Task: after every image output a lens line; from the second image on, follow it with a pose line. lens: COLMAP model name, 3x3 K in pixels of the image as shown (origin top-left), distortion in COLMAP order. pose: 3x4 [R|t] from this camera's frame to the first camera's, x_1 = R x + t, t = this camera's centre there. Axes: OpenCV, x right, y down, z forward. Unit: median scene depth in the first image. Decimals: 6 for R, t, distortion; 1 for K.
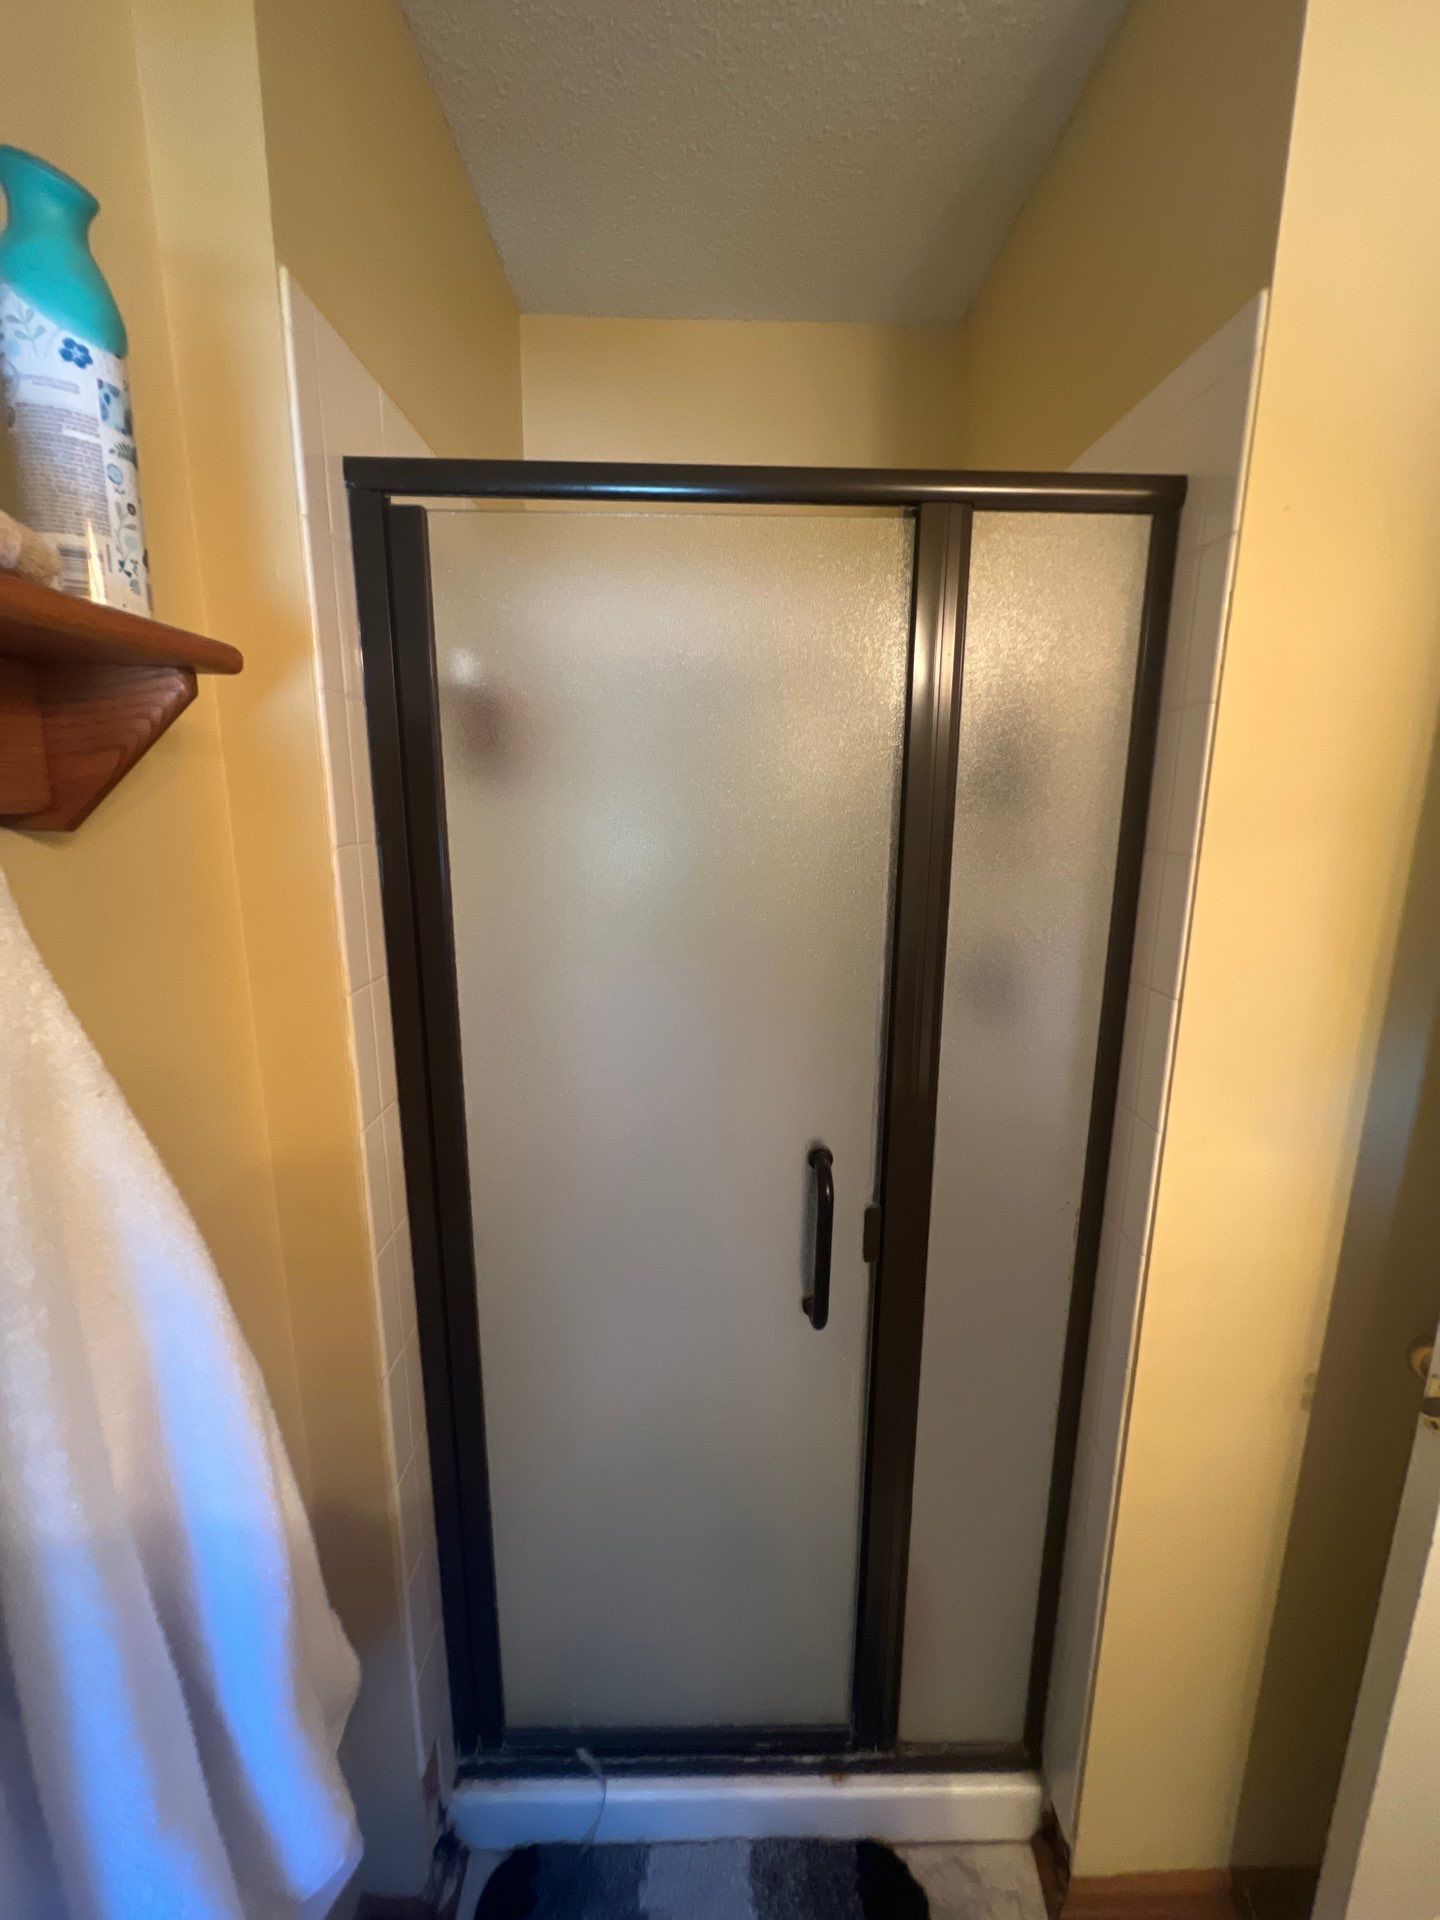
lens RADIAL K [[773.5, 0, 706.7], [0, 773.5, 948.0], [0, 0, 1]] dist [0.000360, -0.000918]
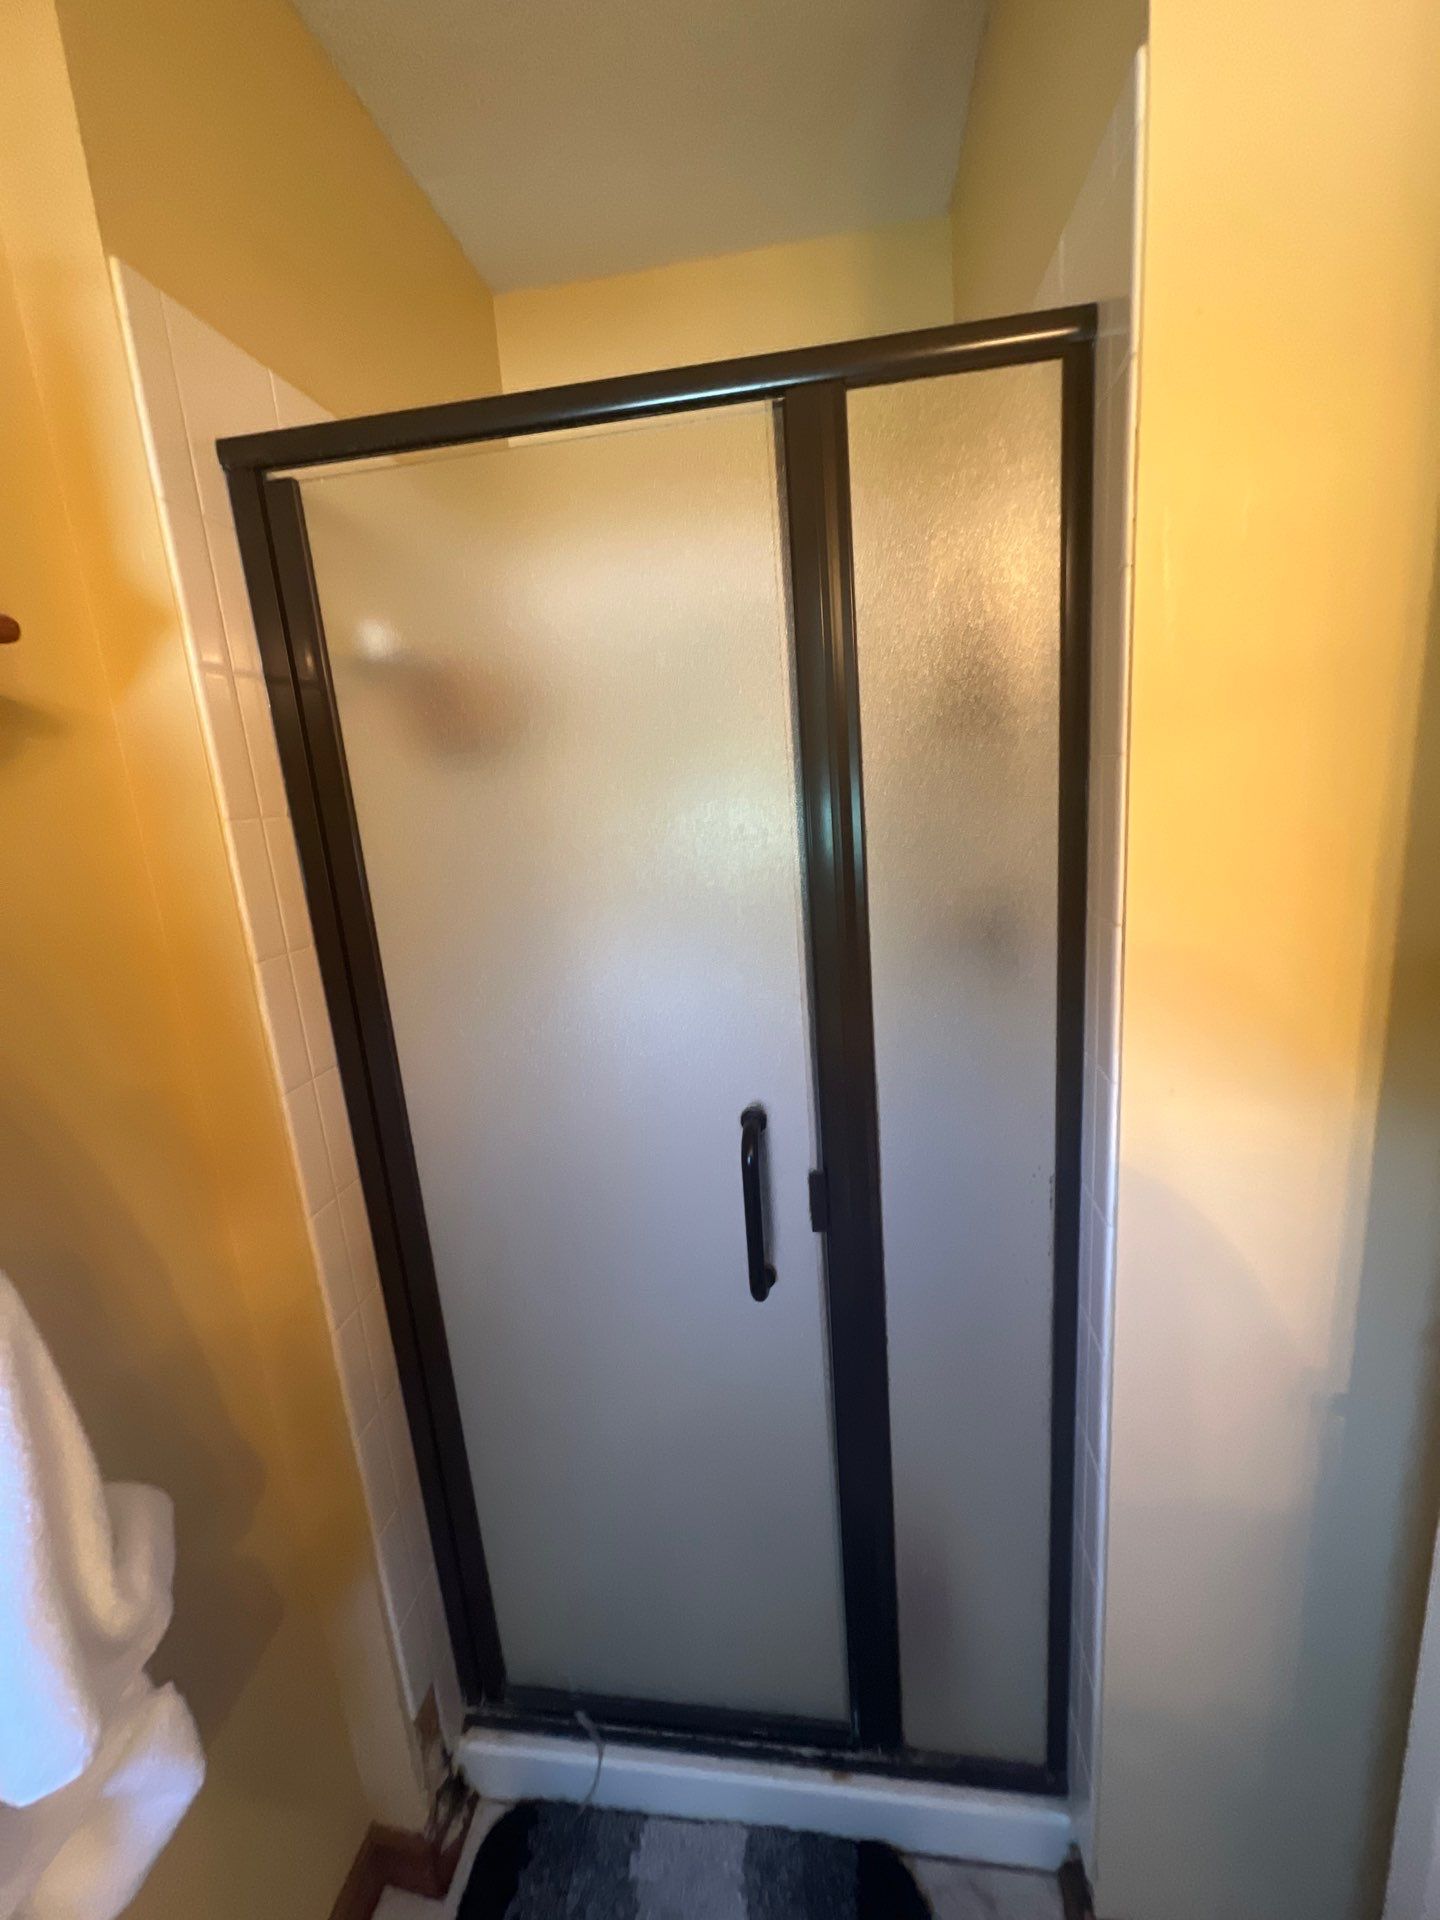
lens RADIAL K [[779.7, 0, 736.0], [0, 779.7, 946.8], [0, 0, 1]] dist [-0.004607, 0.001432]
pose [[0.984069, -0.047267, -0.171387, 0.262744], [0.050280, 0.998647, 0.013278, 0.043242], [0.170527, -0.021684, 0.985114, 0.064951]]
